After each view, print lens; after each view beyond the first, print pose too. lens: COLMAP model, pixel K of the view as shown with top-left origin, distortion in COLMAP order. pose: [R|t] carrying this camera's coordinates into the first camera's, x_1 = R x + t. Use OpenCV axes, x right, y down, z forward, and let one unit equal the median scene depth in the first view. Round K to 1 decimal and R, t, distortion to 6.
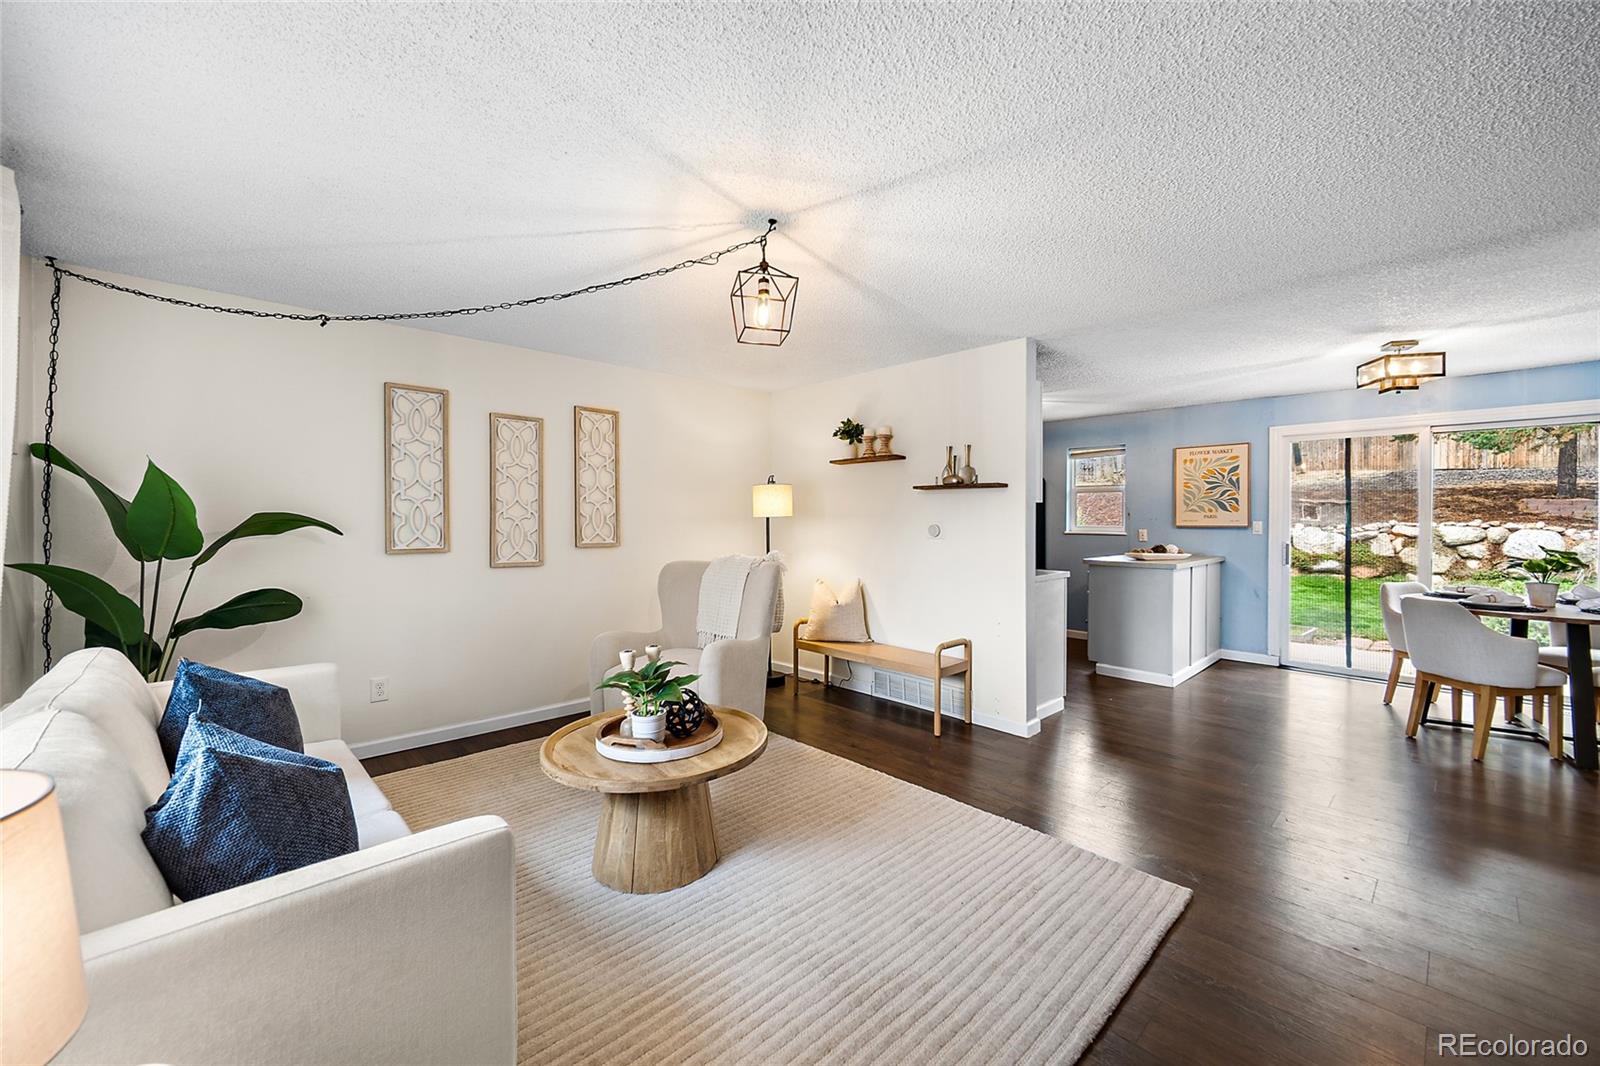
lens RADIAL K [[629.9, 0, 804.7], [0, 629.9, 516.8], [0, 0, 1]] dist [-0.000139, -0.000082]
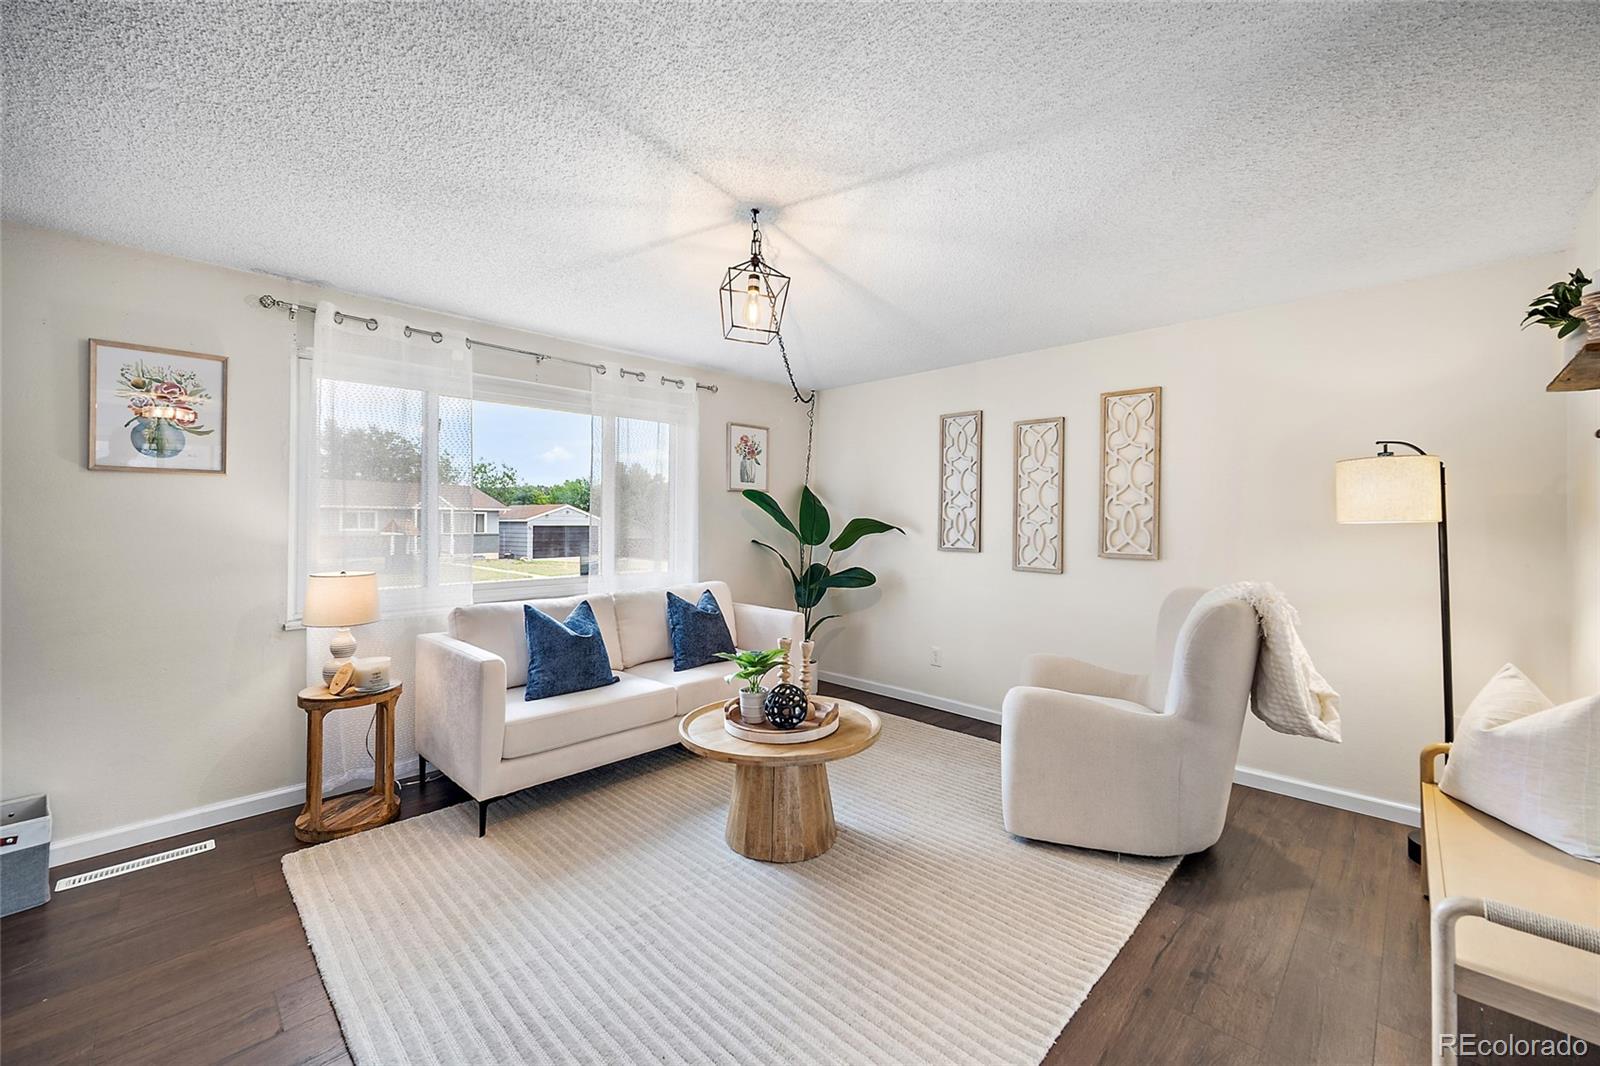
lens RADIAL K [[629.9, 0, 804.7], [0, 629.9, 516.8], [0, 0, 1]] dist [-0.000139, -0.000082]
pose [[0.040600, -0.006749, -0.999153, 0.514721], [-0.001298, 0.999976, -0.006808, -0.000140], [0.999175, 0.001574, 0.040590, 0.592614]]
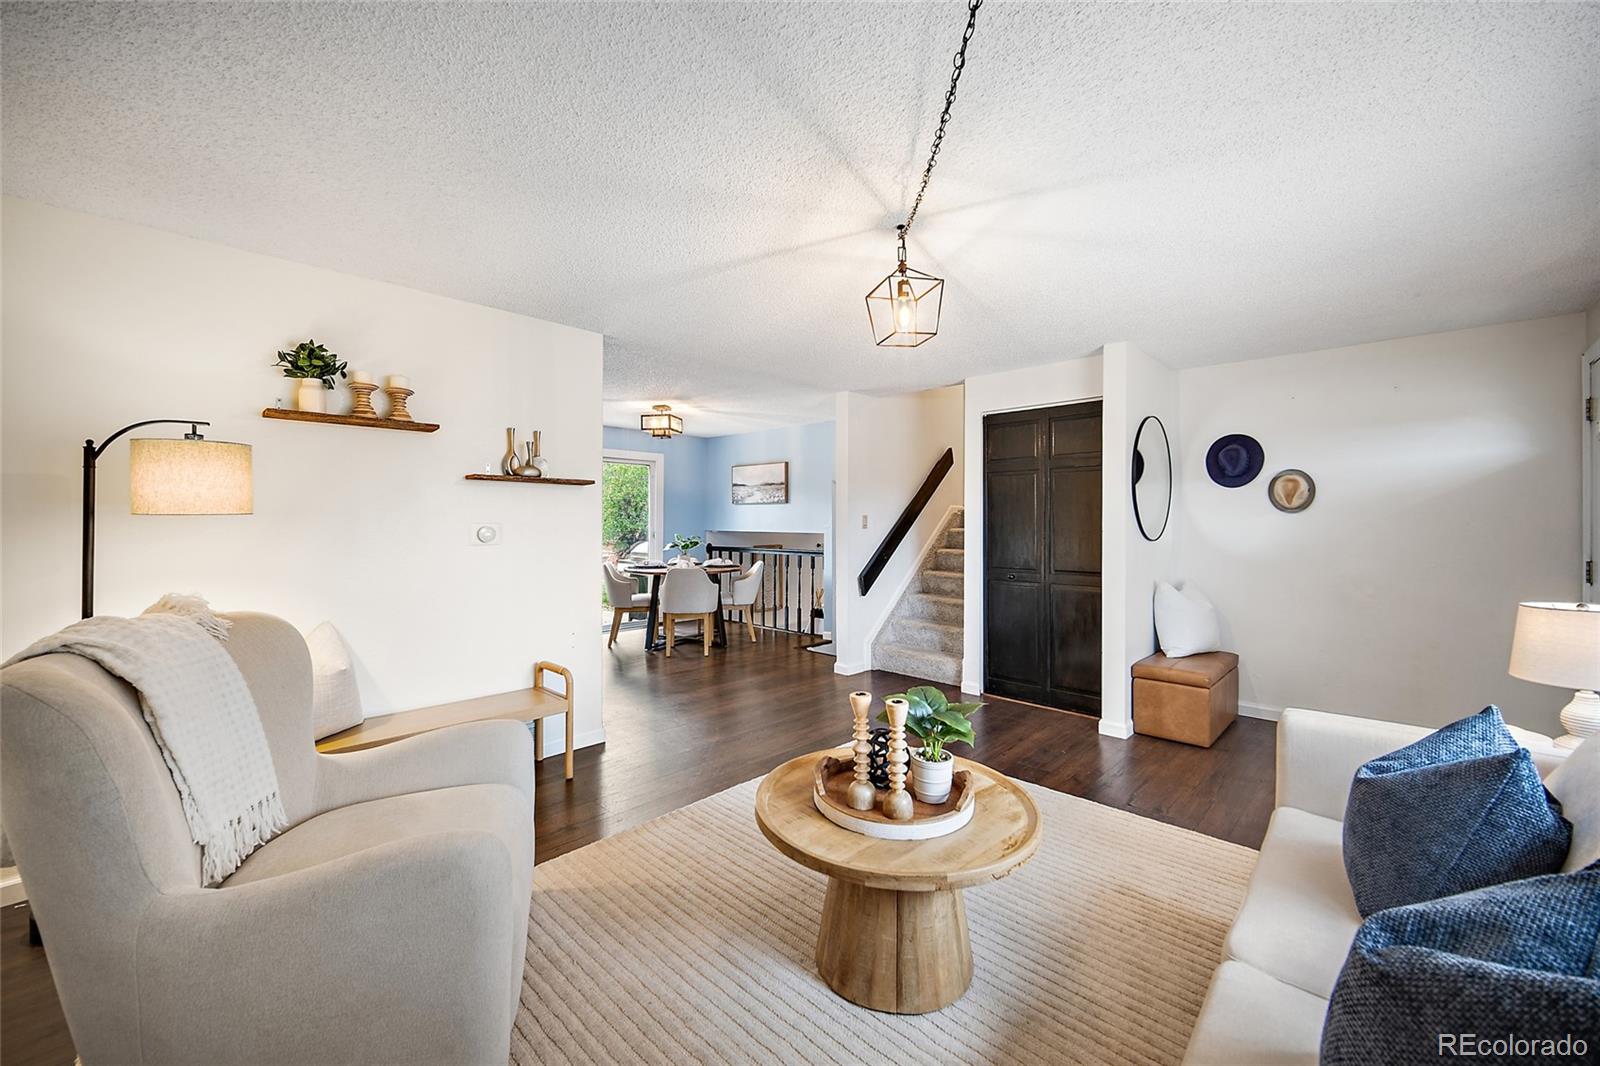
lens RADIAL K [[629.9, 0, 804.7], [0, 629.9, 516.8], [0, 0, 1]] dist [-0.000139, -0.000082]
pose [[-0.051208, 0.003278, 0.998683, -0.603422], [-0.006532, 0.999972, -0.003617, 0.001275], [-0.998667, -0.006708, -0.051186, 0.687339]]
